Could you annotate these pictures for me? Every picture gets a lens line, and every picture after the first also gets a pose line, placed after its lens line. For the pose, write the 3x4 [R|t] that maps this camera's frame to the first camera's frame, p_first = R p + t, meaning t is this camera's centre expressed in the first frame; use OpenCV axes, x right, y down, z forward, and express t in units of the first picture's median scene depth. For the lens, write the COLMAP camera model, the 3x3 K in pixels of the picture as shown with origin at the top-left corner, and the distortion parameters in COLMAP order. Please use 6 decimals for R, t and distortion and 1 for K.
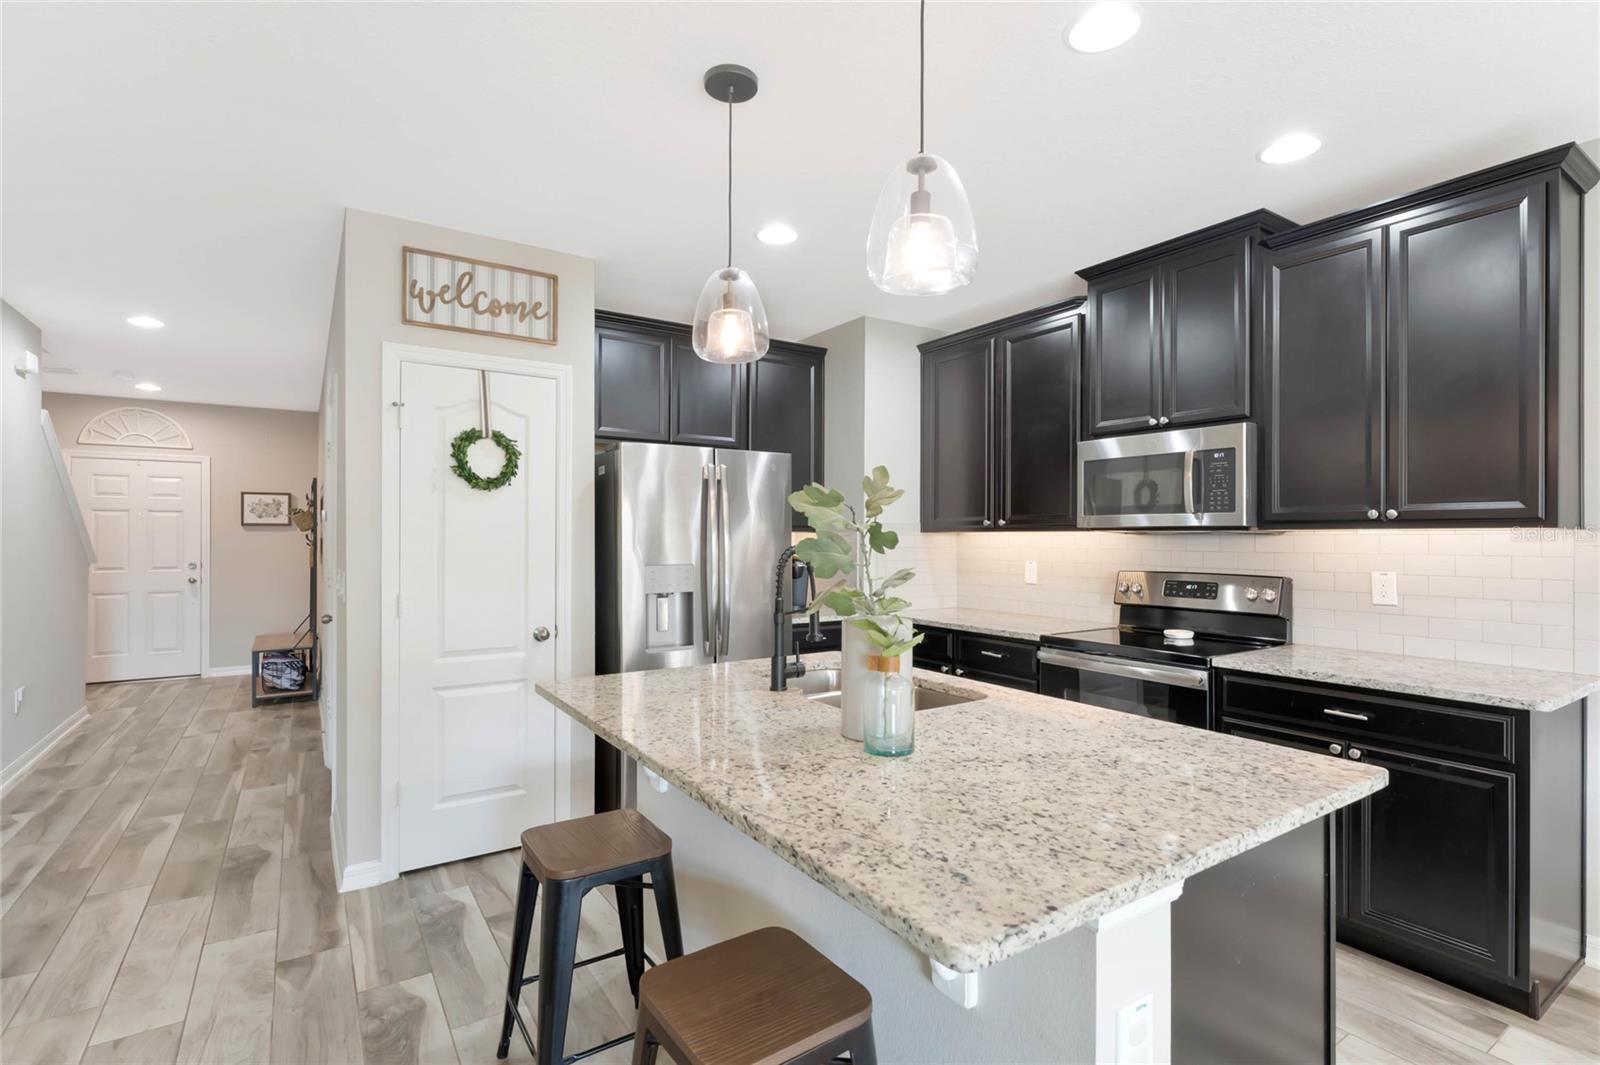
lens RADIAL K [[756.5, 0, 813.2], [0, 756.5, 537.1], [0, 0, 1]] dist [-0.002200, -0.000356]
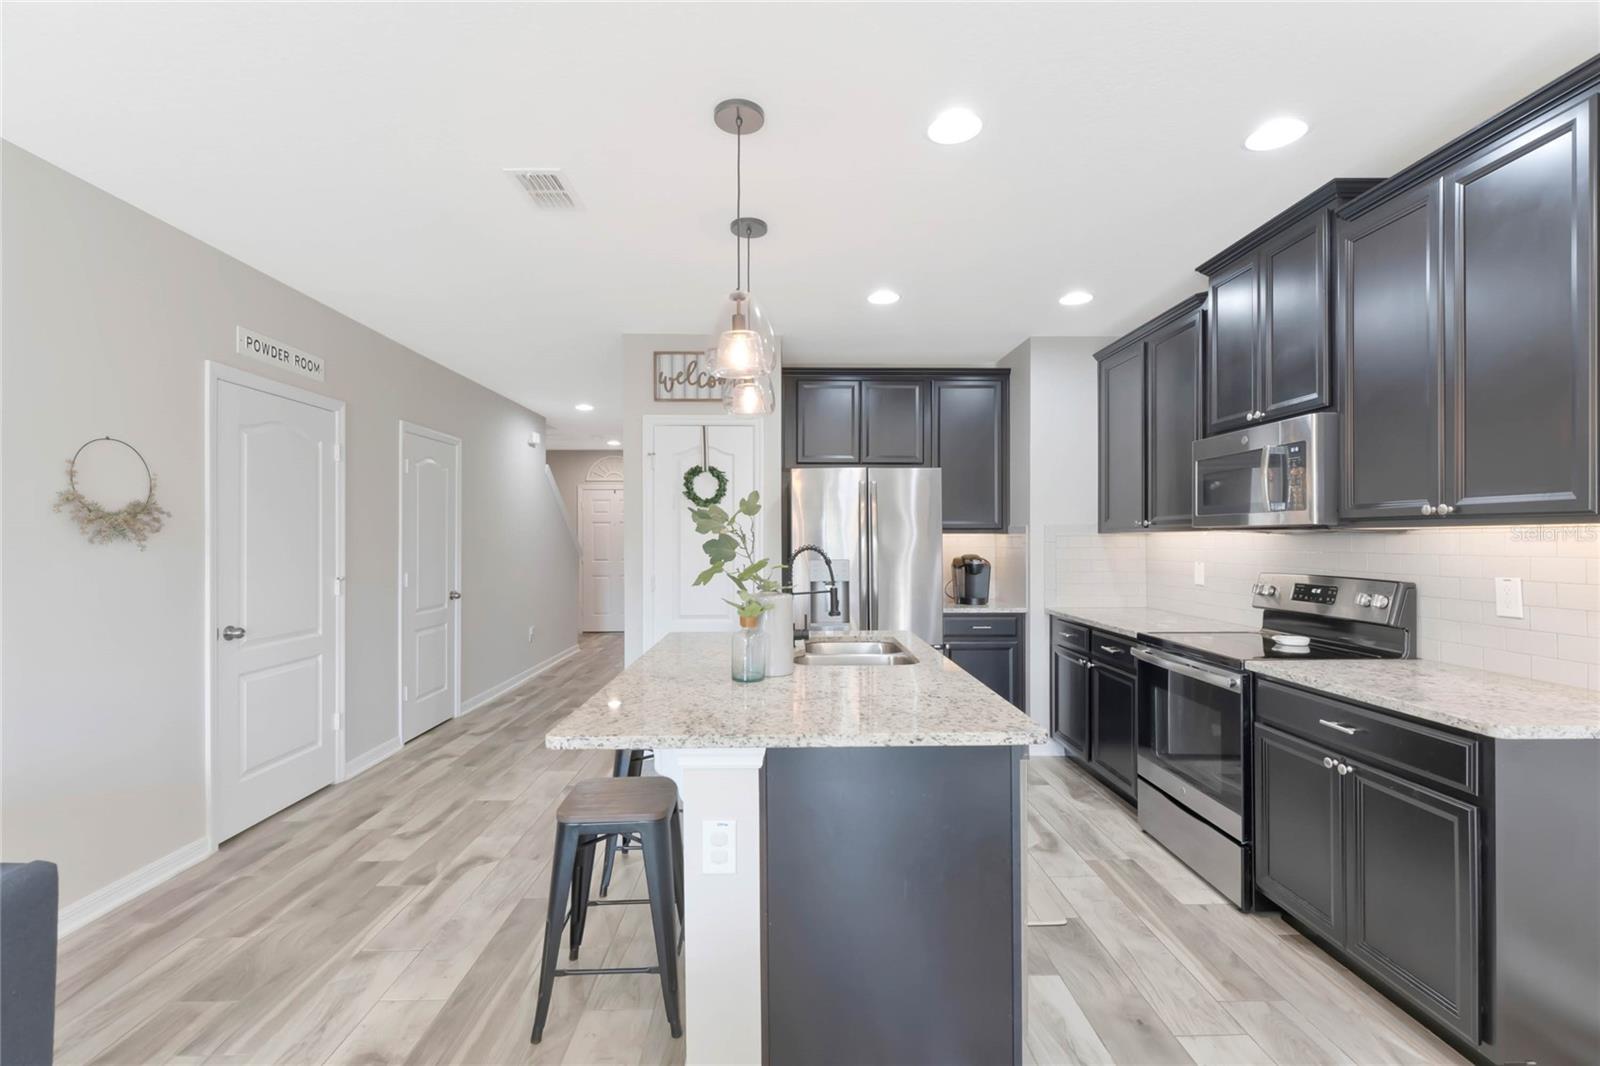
lens RADIAL K [[716.8, 0, 803.4], [0, 716.8, 535.6], [0, 0, 1]] dist [-0.000335, -0.000065]
pose [[0.845894, -0.005803, -0.533320, 0.476728], [0.003773, 0.999981, -0.004896, 0.000656], [0.533338, 0.002130, 0.845900, -0.076180]]
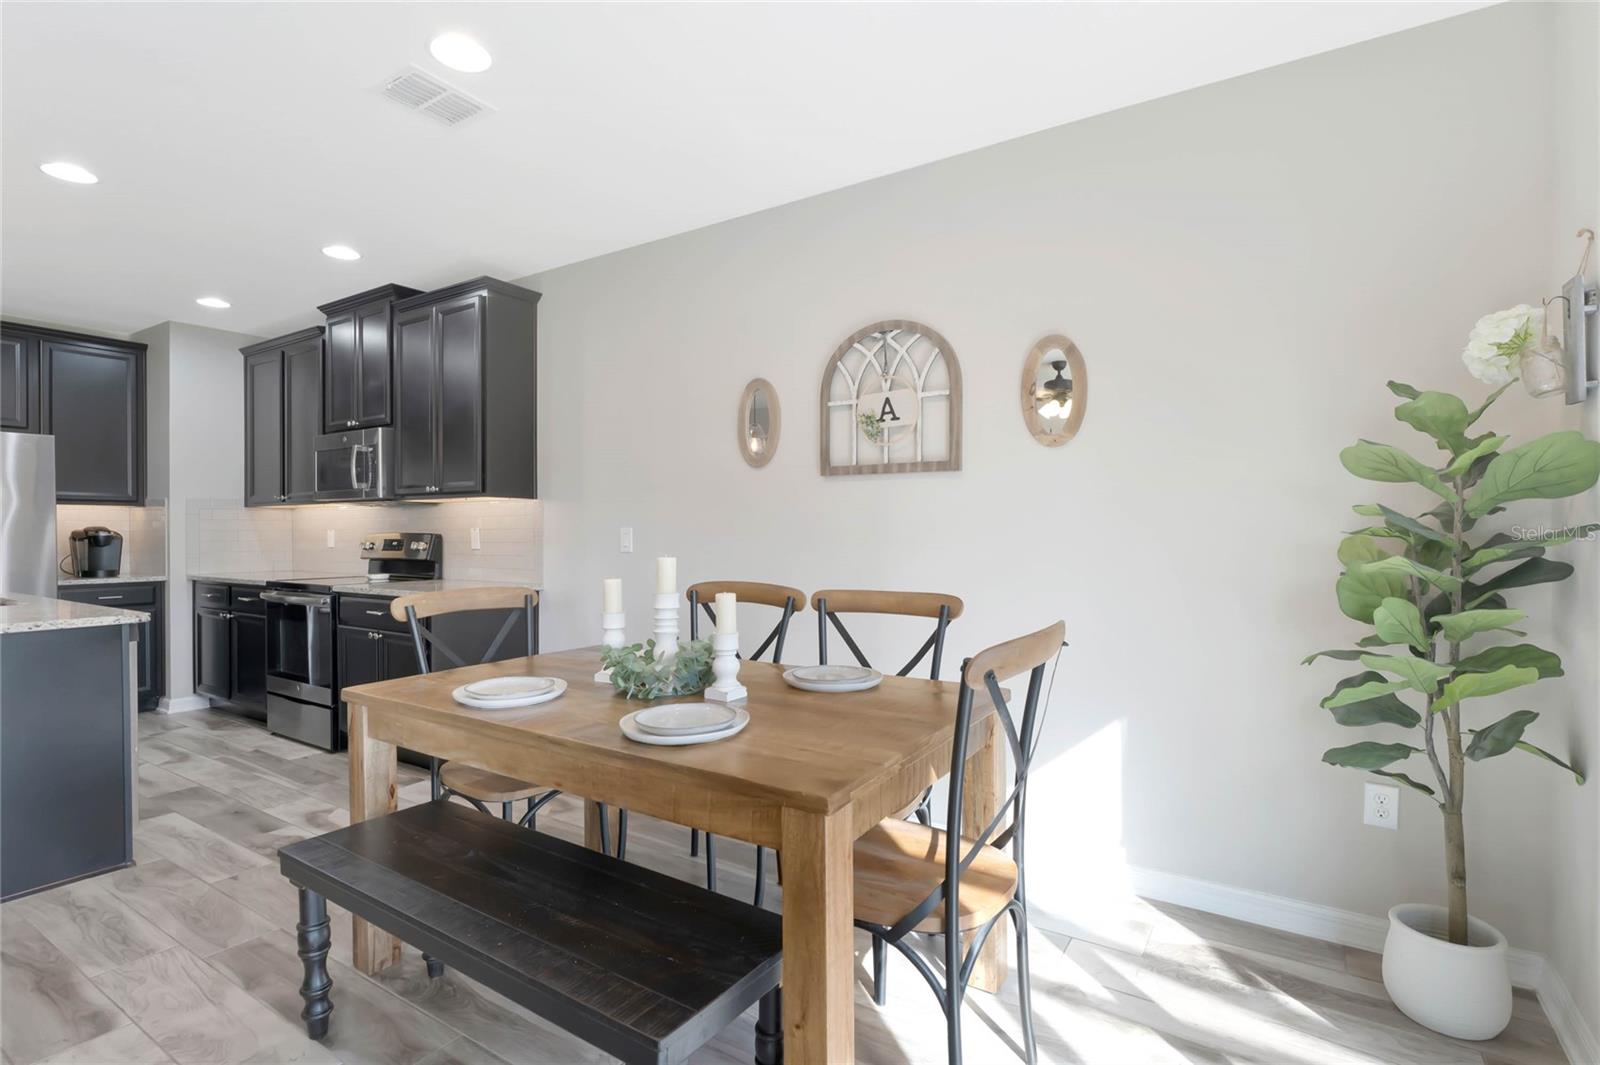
lens RADIAL K [[756.5, 0, 805.4], [0, 756.5, 535.4], [0, 0, 1]] dist [-0.002200, -0.000356]
pose [[0.916173, -0.006913, 0.400723, 0.692312], [0.003575, 0.999952, 0.009077, 0.045013], [-0.400767, -0.006884, 0.916154, -0.640970]]
